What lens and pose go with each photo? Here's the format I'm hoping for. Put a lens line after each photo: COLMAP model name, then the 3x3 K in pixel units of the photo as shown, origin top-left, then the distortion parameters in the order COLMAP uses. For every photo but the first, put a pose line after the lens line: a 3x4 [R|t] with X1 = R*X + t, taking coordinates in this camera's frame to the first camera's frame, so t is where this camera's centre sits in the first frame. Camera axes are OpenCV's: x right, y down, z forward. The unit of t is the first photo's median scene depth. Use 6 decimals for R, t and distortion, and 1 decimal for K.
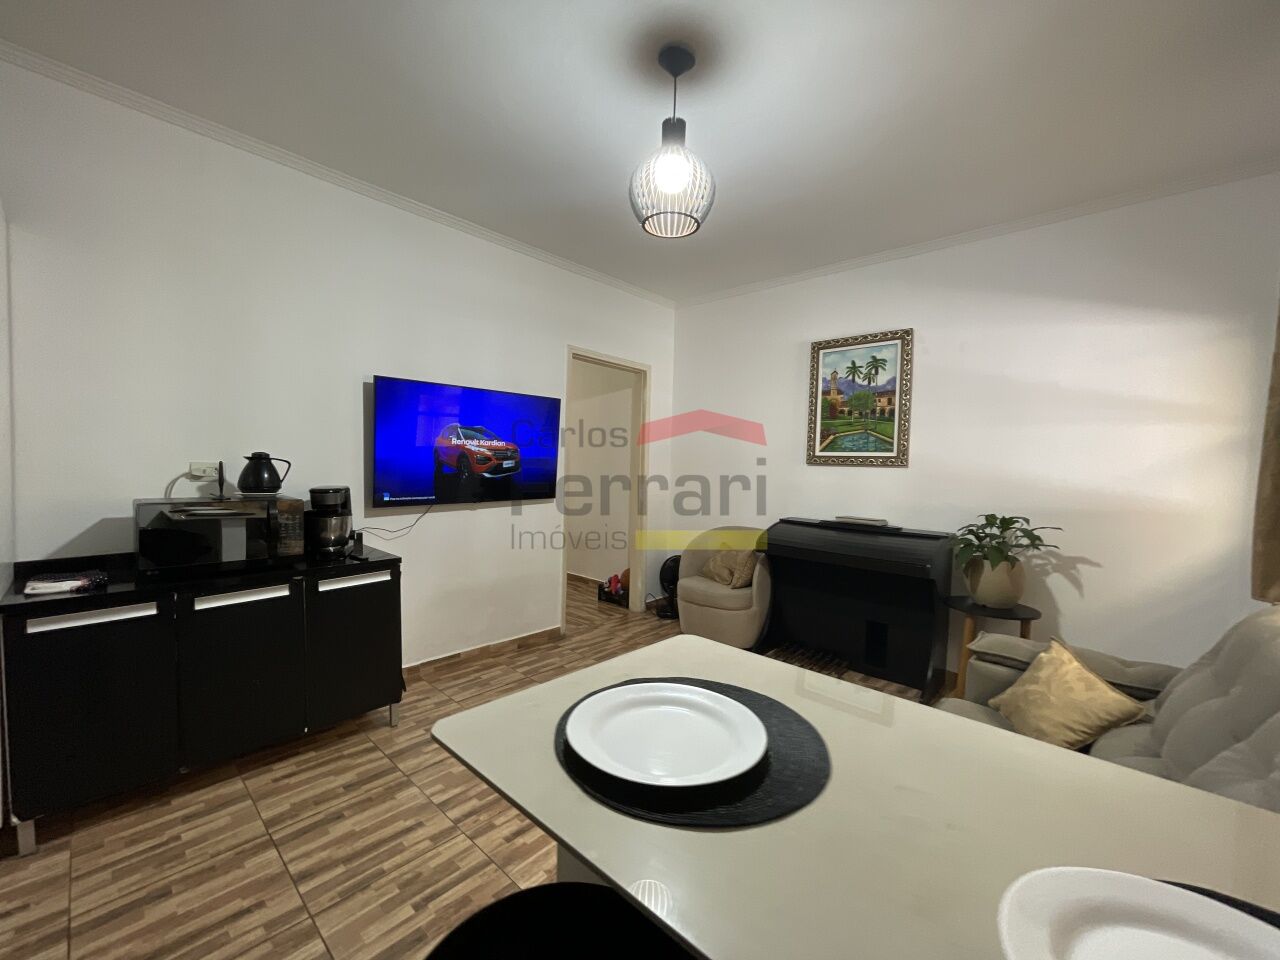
lens RADIAL K [[514.4, 0, 637.6], [0, 514.4, 481.1], [0, 0, 1]] dist [-0.001388, -0.000156]
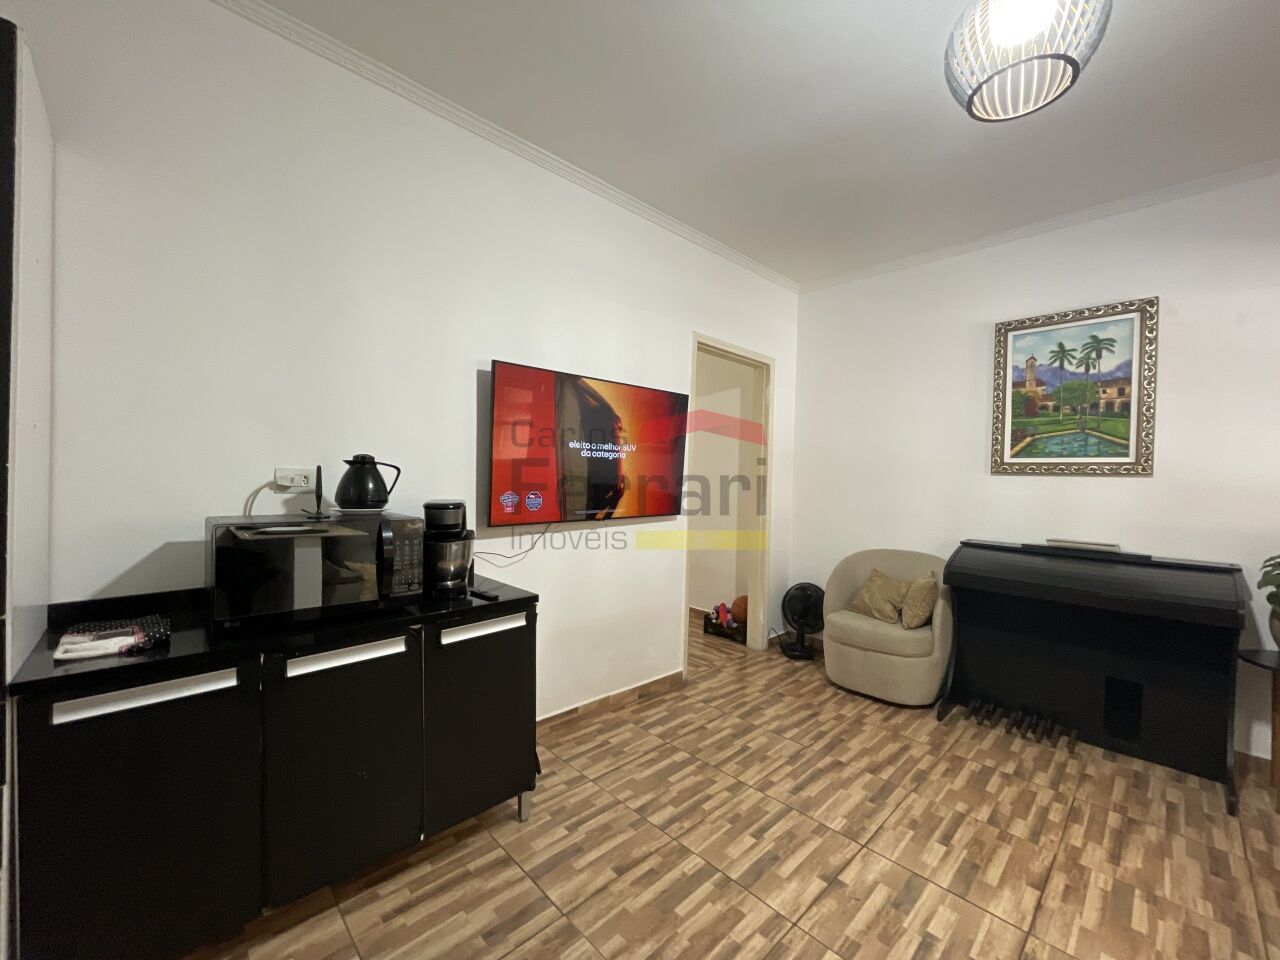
lens RADIAL K [[517.8, 0, 640.0], [0, 517.8, 480.0], [0, 0, 1]] dist [-0.001295, -0.000250]
pose [[0.998247, -0.000341, -0.059191, -0.190548], [-0.001352, 0.999591, -0.028563, 0.001358], [0.059177, 0.028593, 0.997838, 0.178432]]
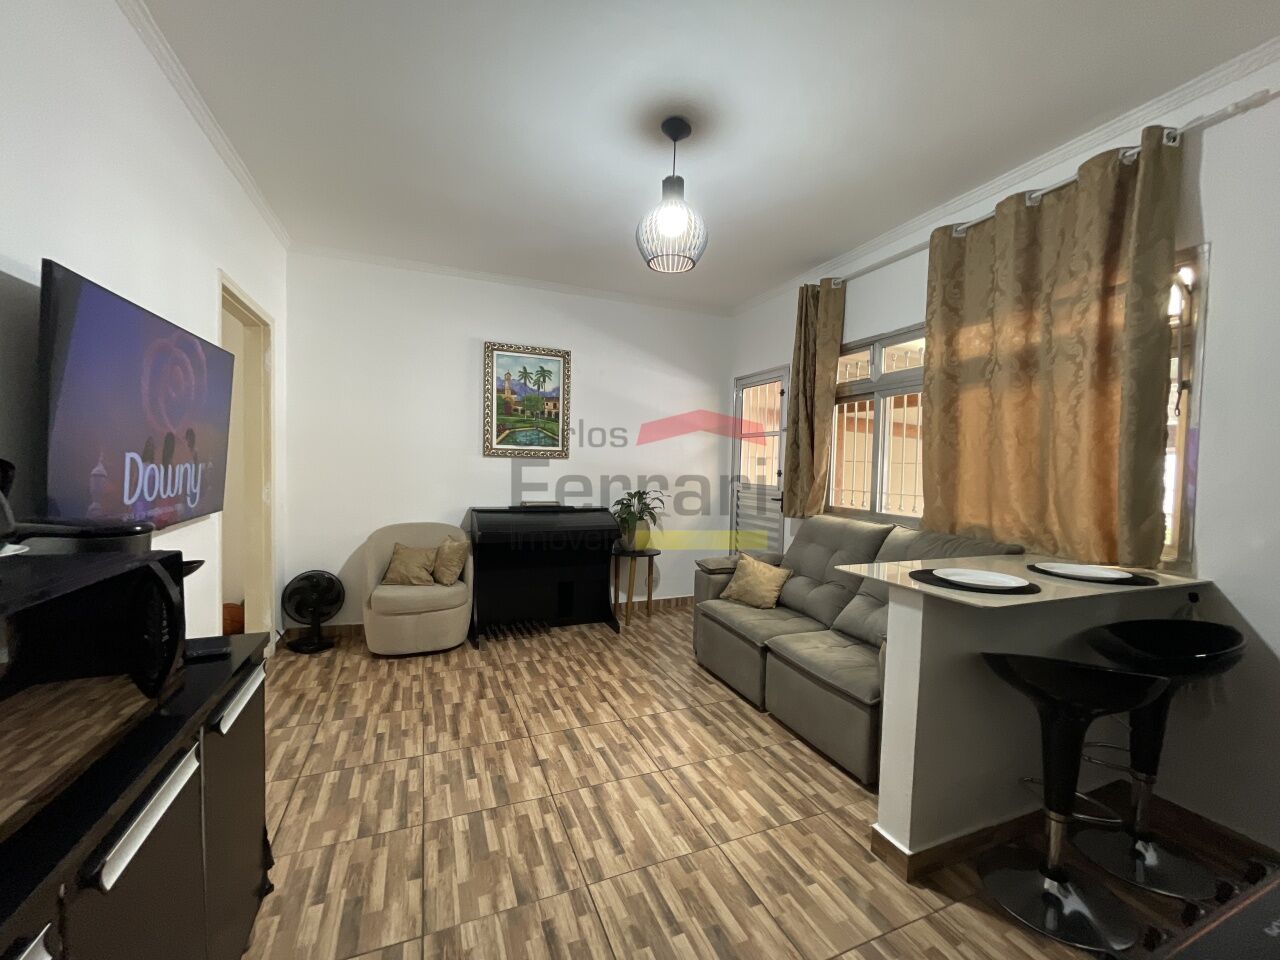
lens RADIAL K [[517.8, 0, 640.0], [0, 517.8, 480.0], [0, 0, 1]] dist [-0.001295, -0.000250]
pose [[0.419137, -0.044148, 0.906849, -0.565045], [0.018162, 0.999025, 0.040241, -0.022602], [-0.907741, -0.000396, 0.419530, 0.287561]]
